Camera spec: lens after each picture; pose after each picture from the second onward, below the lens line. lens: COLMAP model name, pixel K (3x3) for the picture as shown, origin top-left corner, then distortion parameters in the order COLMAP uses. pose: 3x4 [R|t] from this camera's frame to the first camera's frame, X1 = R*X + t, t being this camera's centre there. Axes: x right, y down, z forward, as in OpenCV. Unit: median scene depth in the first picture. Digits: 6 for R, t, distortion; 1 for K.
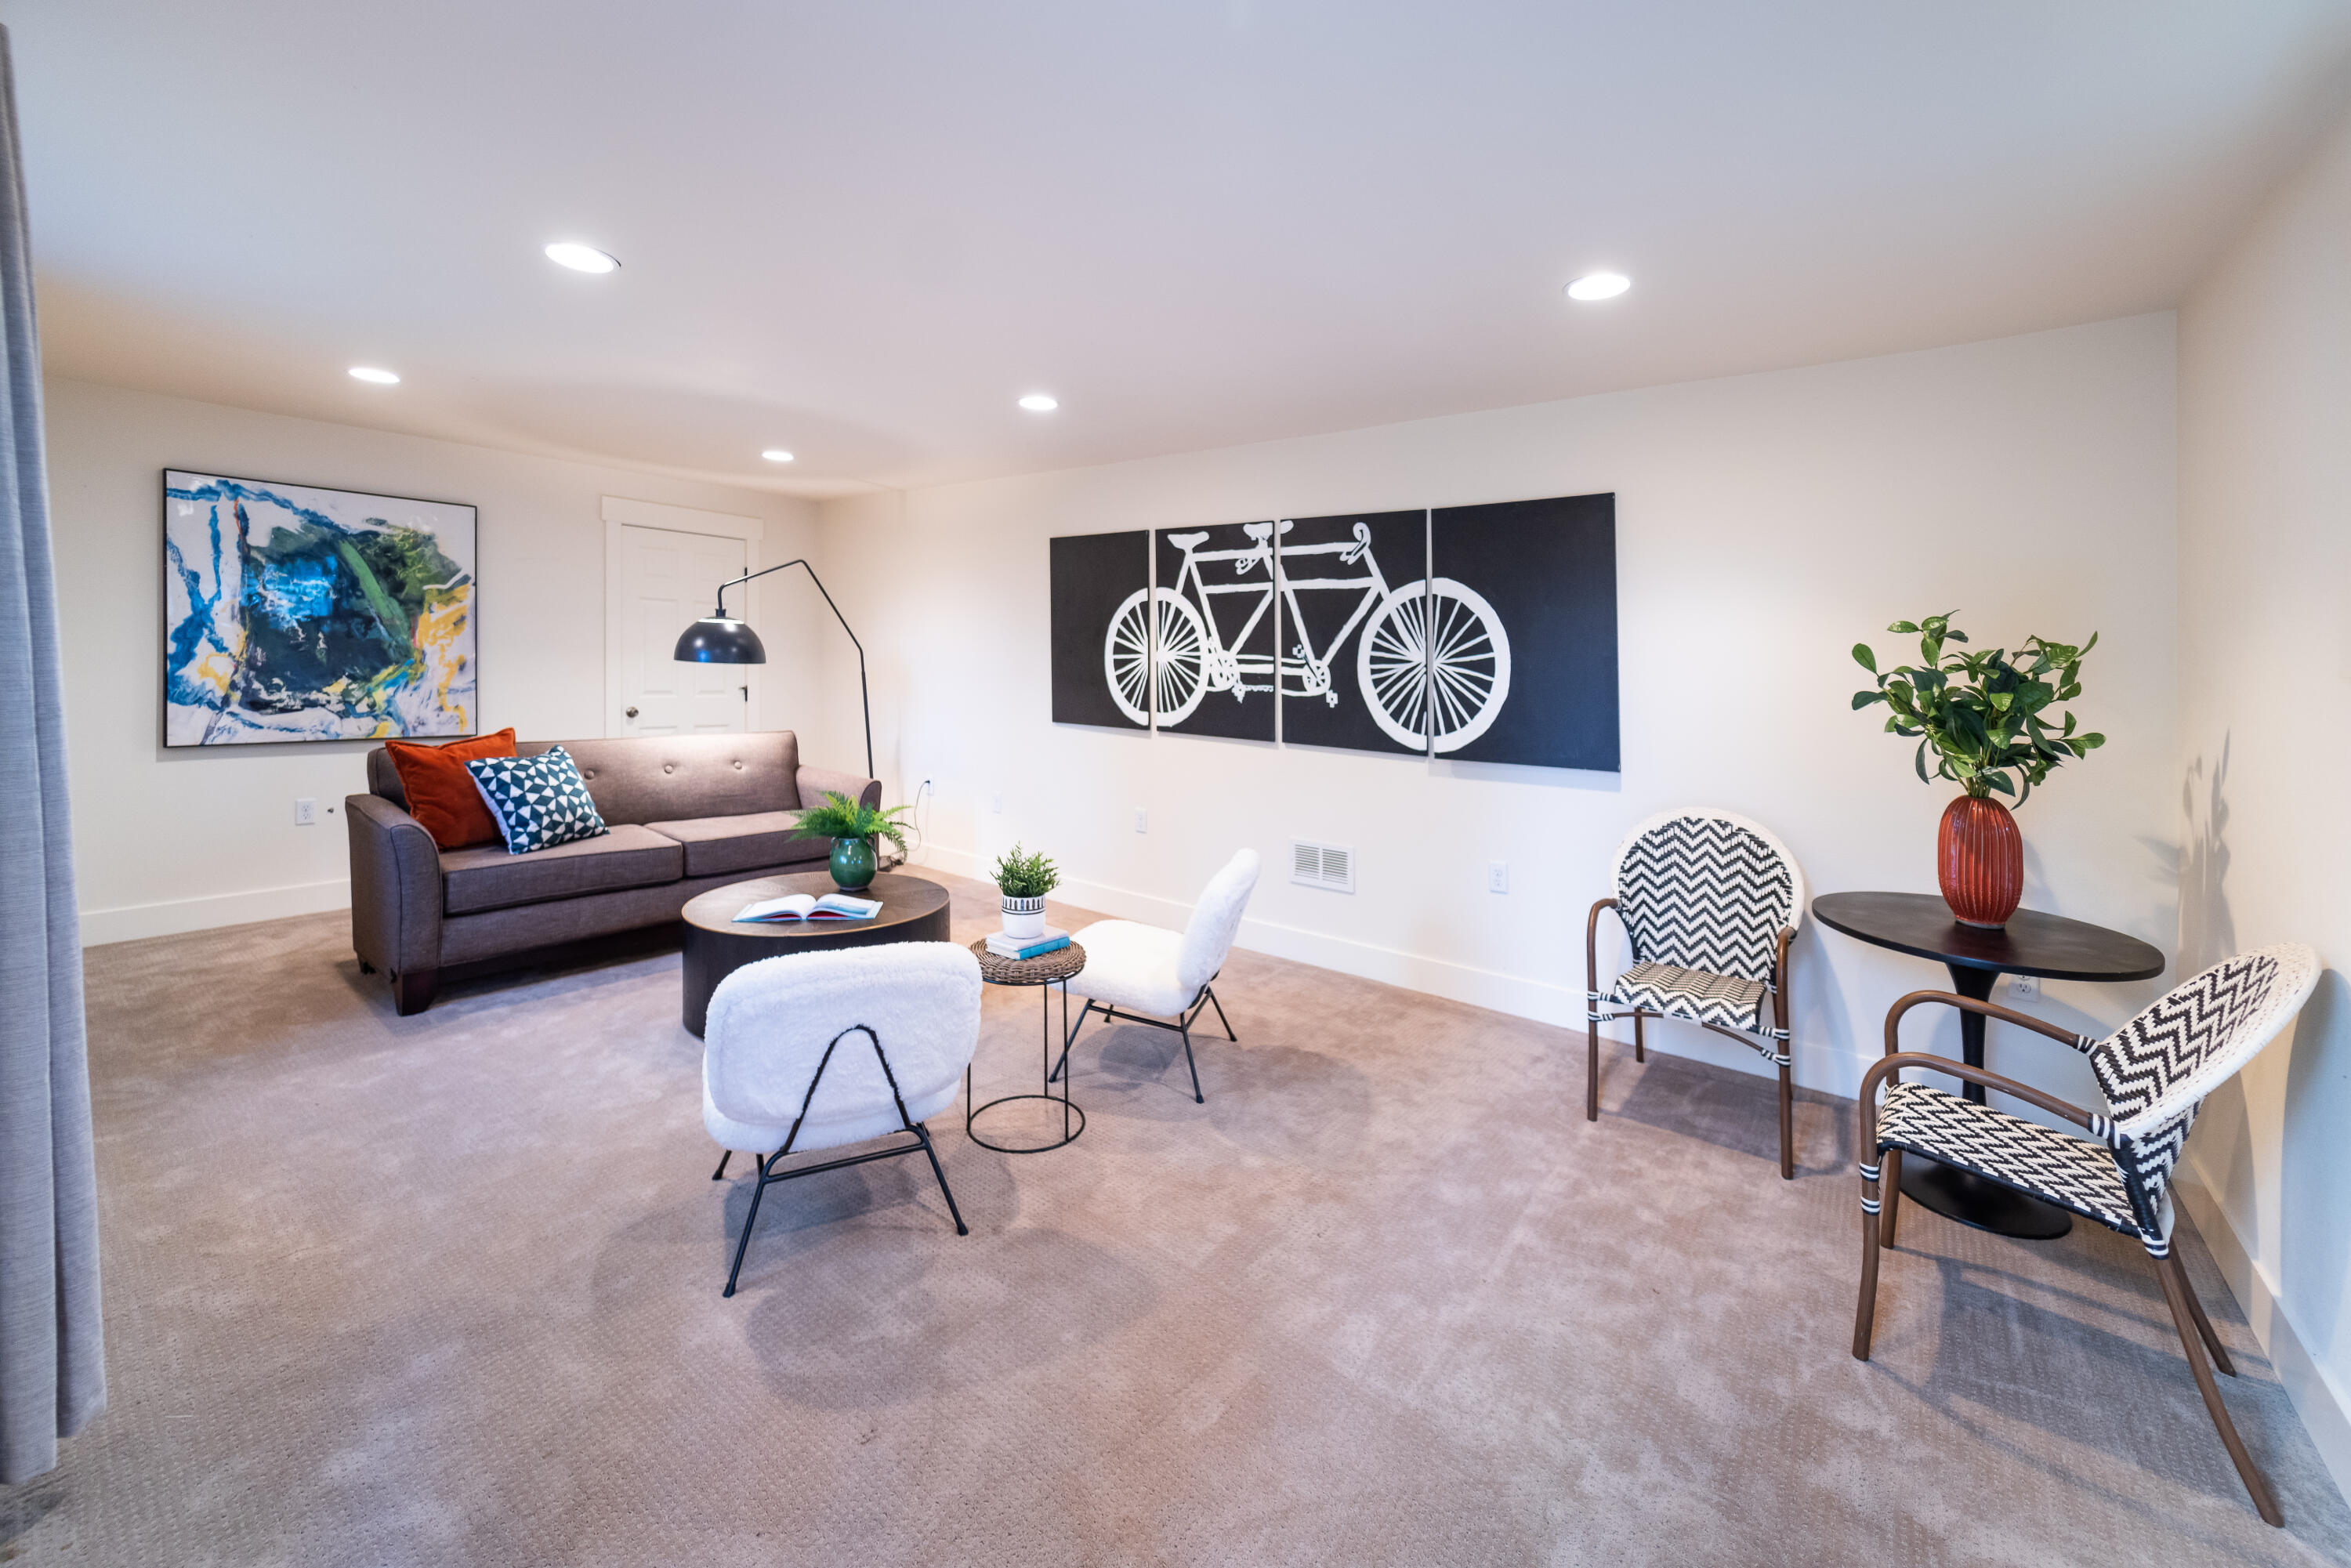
lens RADIAL K [[954.2, 0, 1183.4], [0, 954.2, 661.5], [0, 0, 1]] dist [-0.000627, 0.000157]
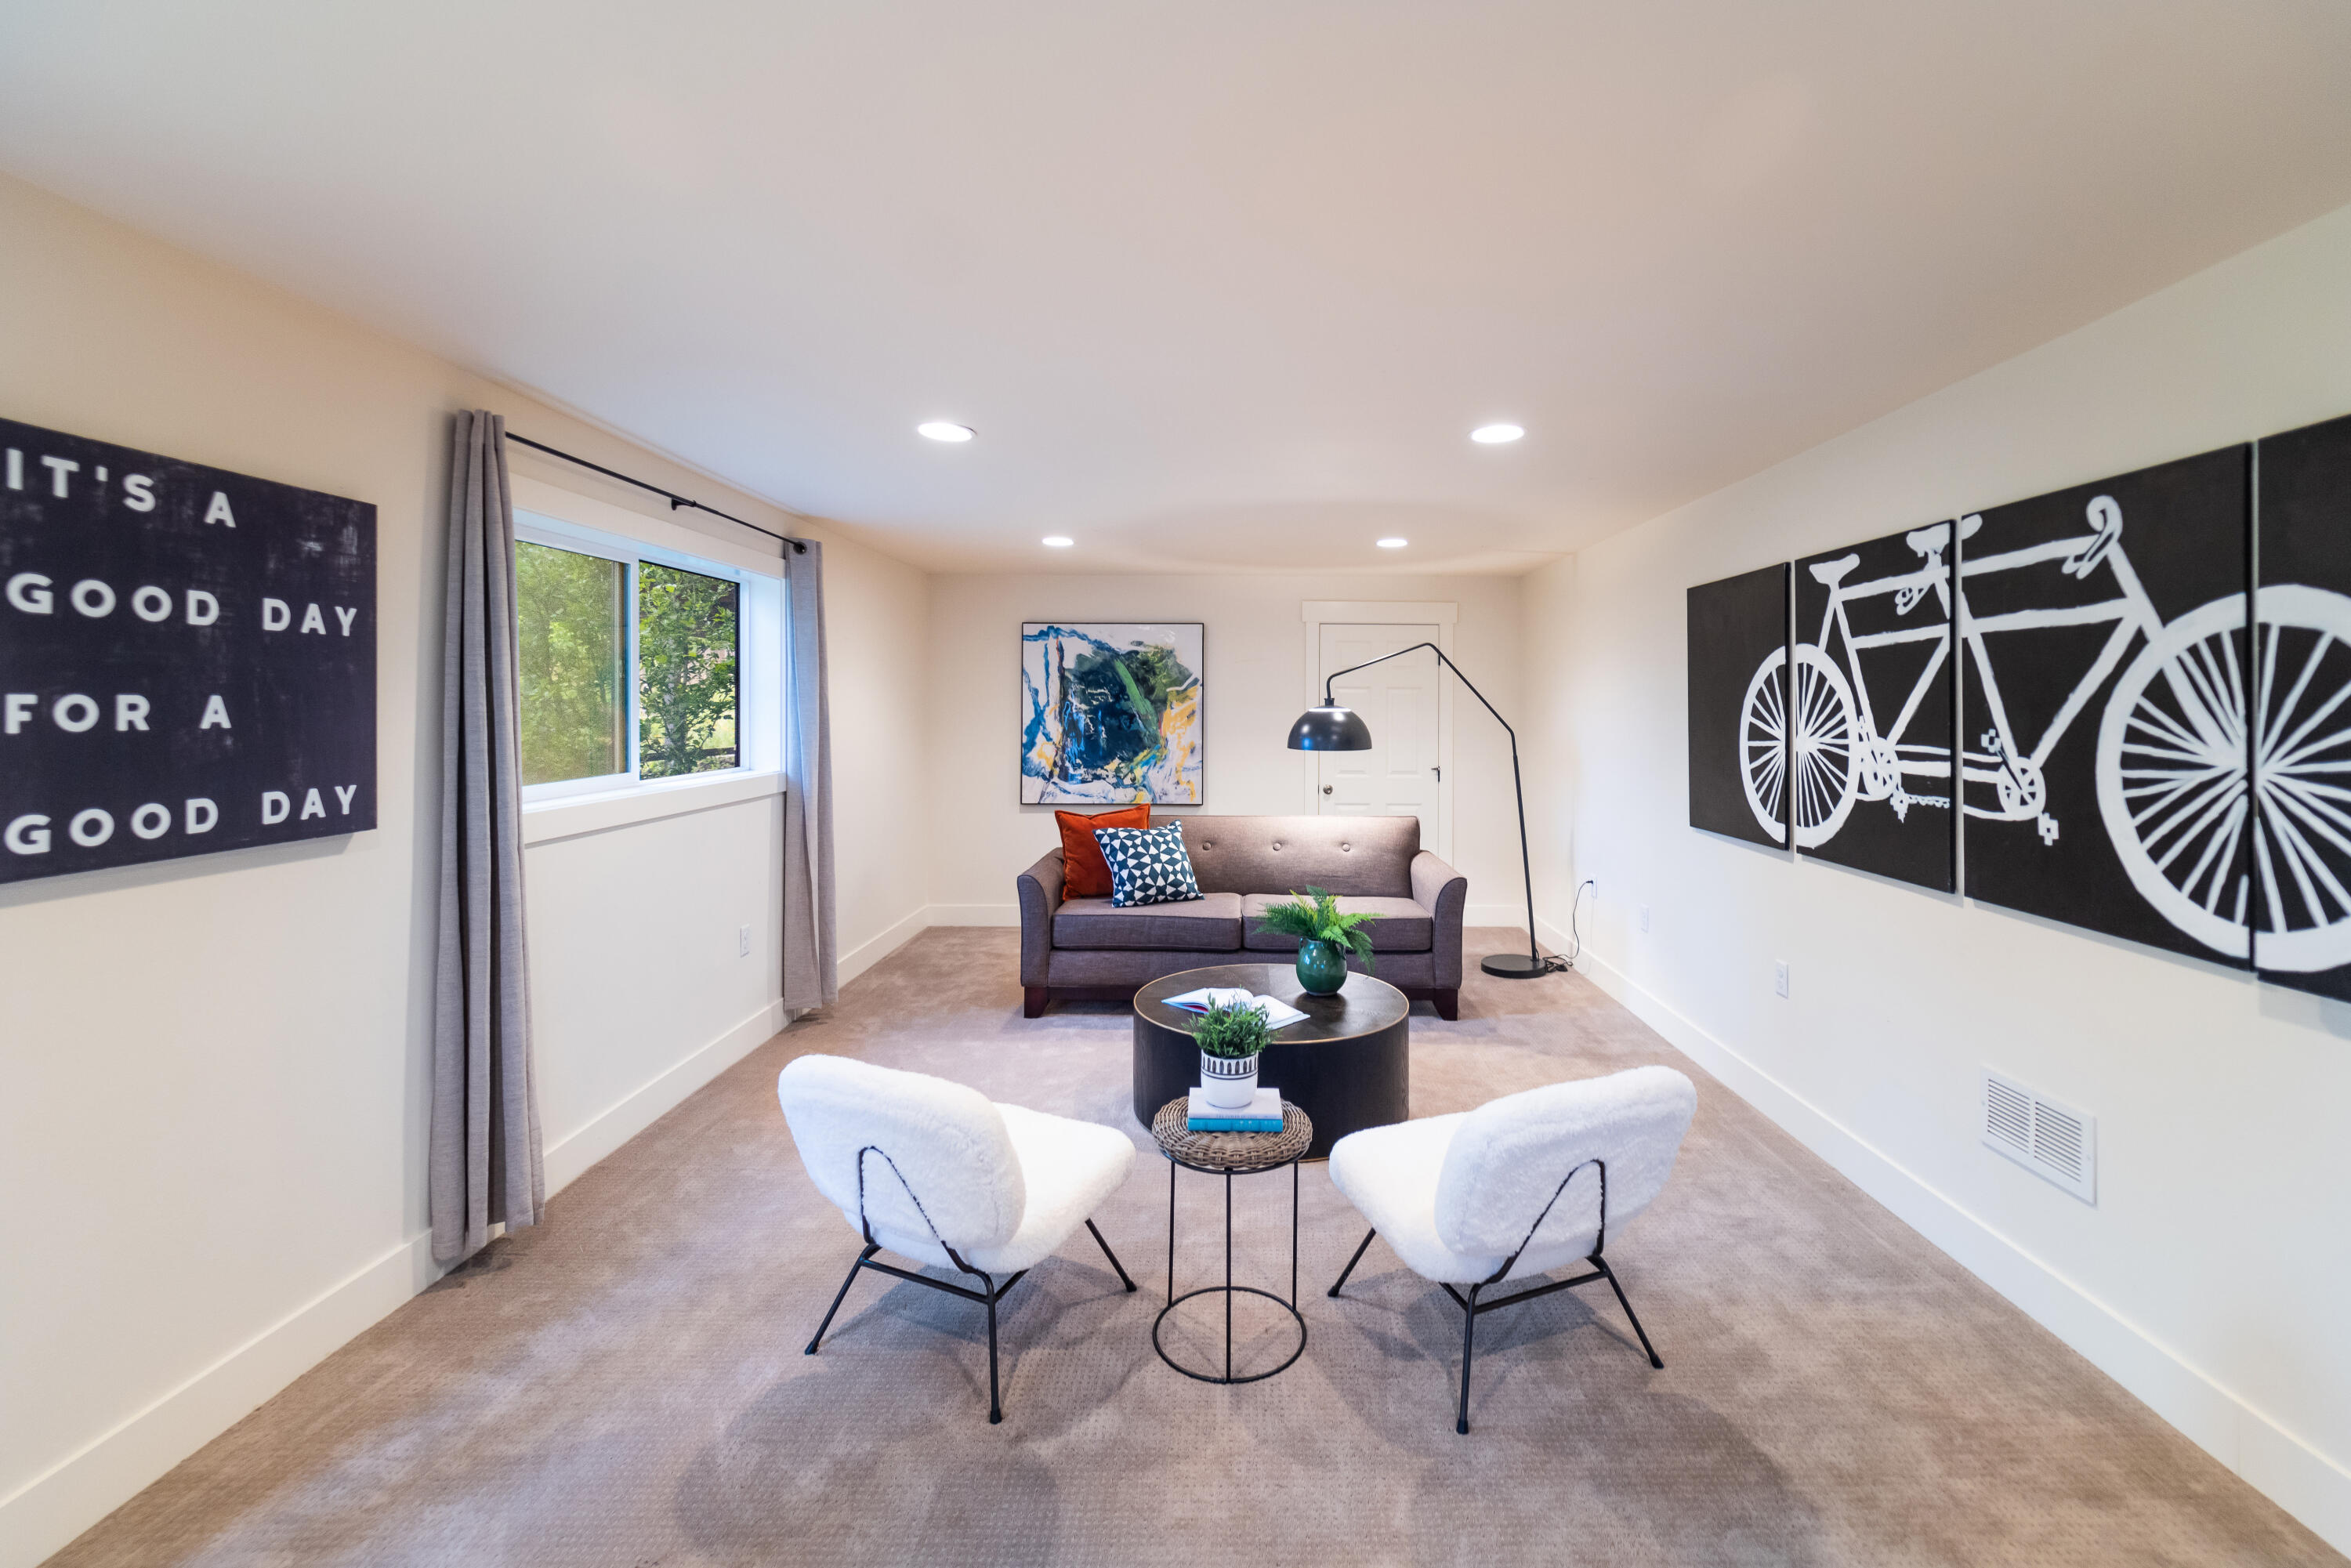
lens RADIAL K [[928.4, 0, 1219.8], [0, 928.4, 724.9], [0, 0, 1]] dist [-0.000361, 0.000194]
pose [[0.615881, -0.012030, -0.787747, 0.273815], [0.008461, 0.999927, -0.008655, -0.019304], [0.787794, -0.001335, 0.615937, 0.293626]]
